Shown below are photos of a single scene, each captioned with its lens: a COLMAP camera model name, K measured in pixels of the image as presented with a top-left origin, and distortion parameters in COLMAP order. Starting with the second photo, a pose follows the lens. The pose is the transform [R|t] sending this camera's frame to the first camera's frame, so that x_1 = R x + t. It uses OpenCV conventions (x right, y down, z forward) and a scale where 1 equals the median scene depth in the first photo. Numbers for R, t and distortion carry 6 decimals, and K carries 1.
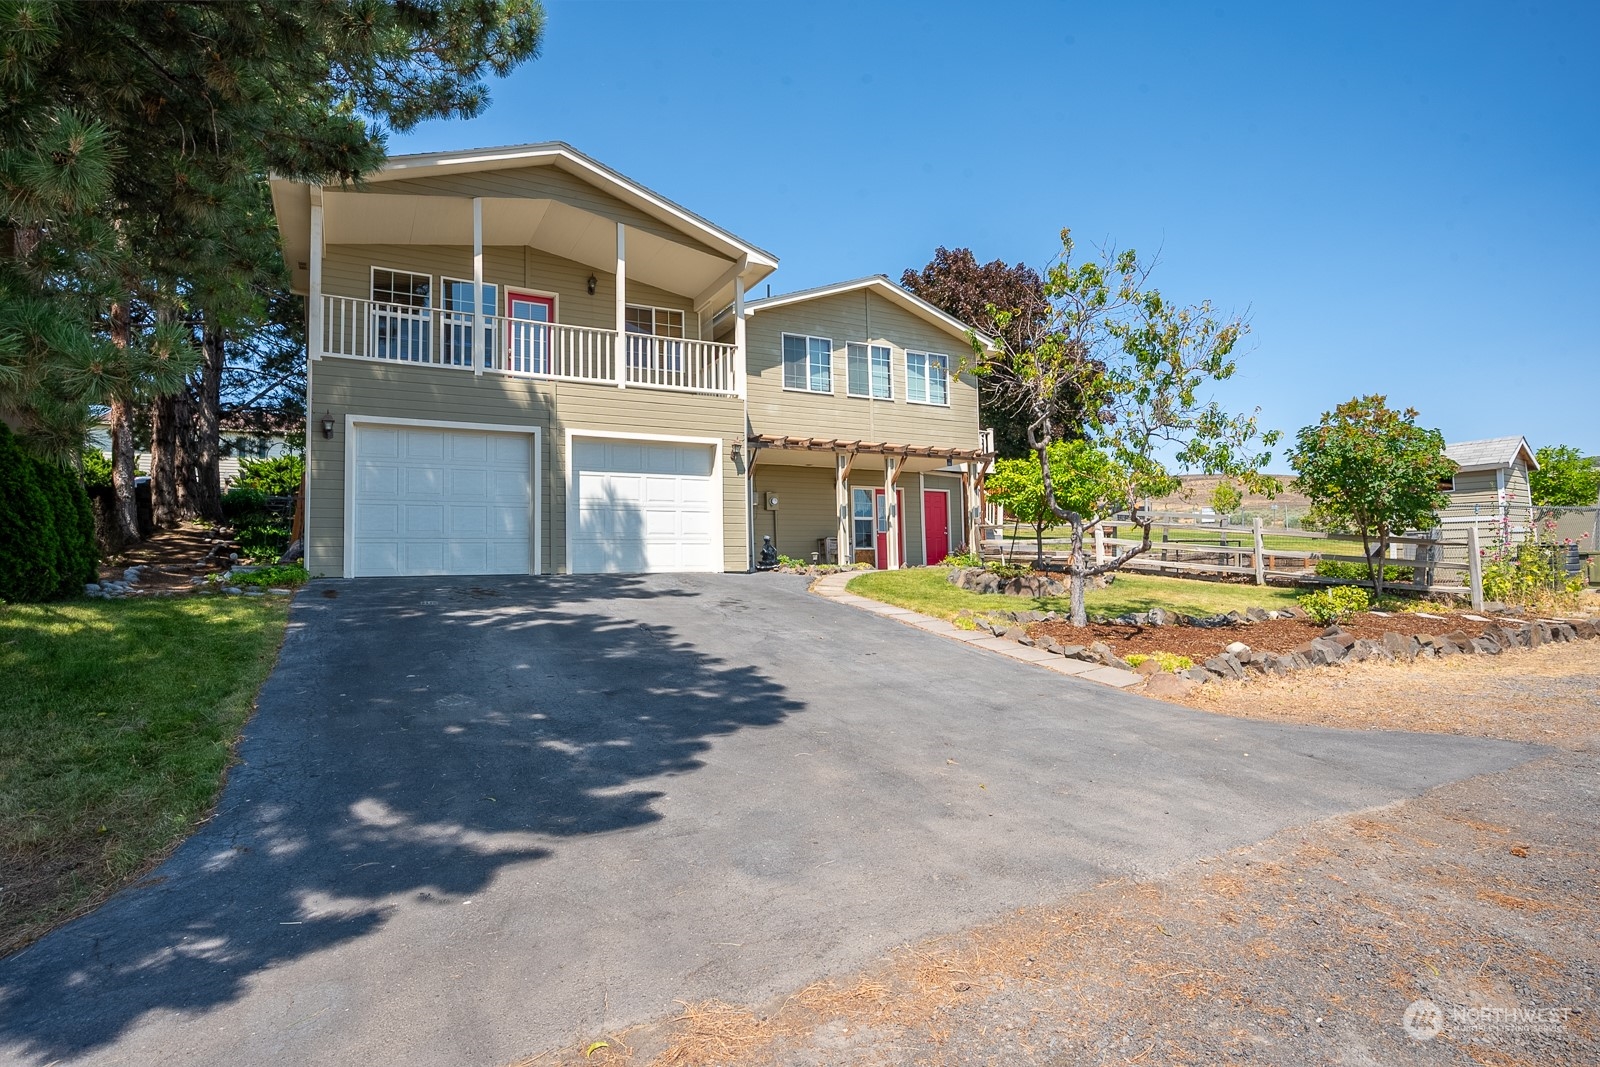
lens RADIAL K [[824.8, 0, 802.6], [0, 824.8, 521.2], [0, 0, 1]] dist [-0.012884, -0.000109]
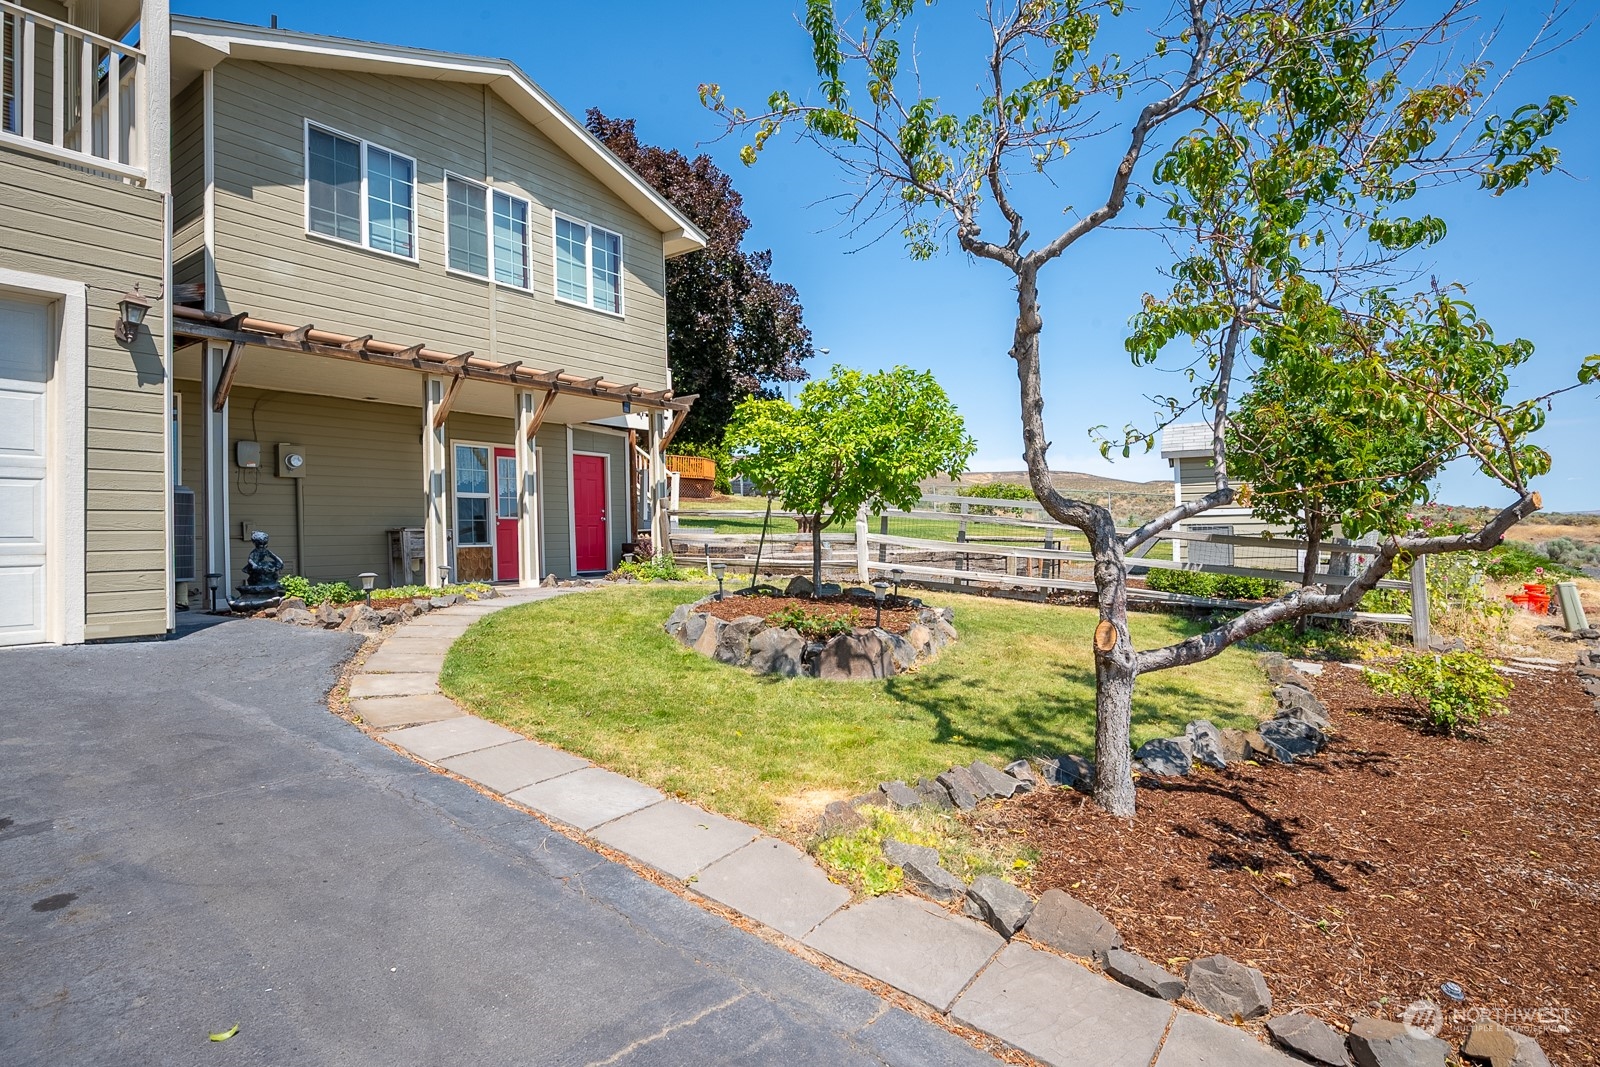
lens RADIAL K [[824.8, 0, 802.6], [0, 824.8, 521.2], [0, 0, 1]] dist [-0.012884, -0.000109]
pose [[0.892761, 0.003935, 0.450514, 0.020330], [-0.018666, 0.999426, 0.028260, -0.006711], [-0.450144, -0.033639, 0.892322, 0.399053]]
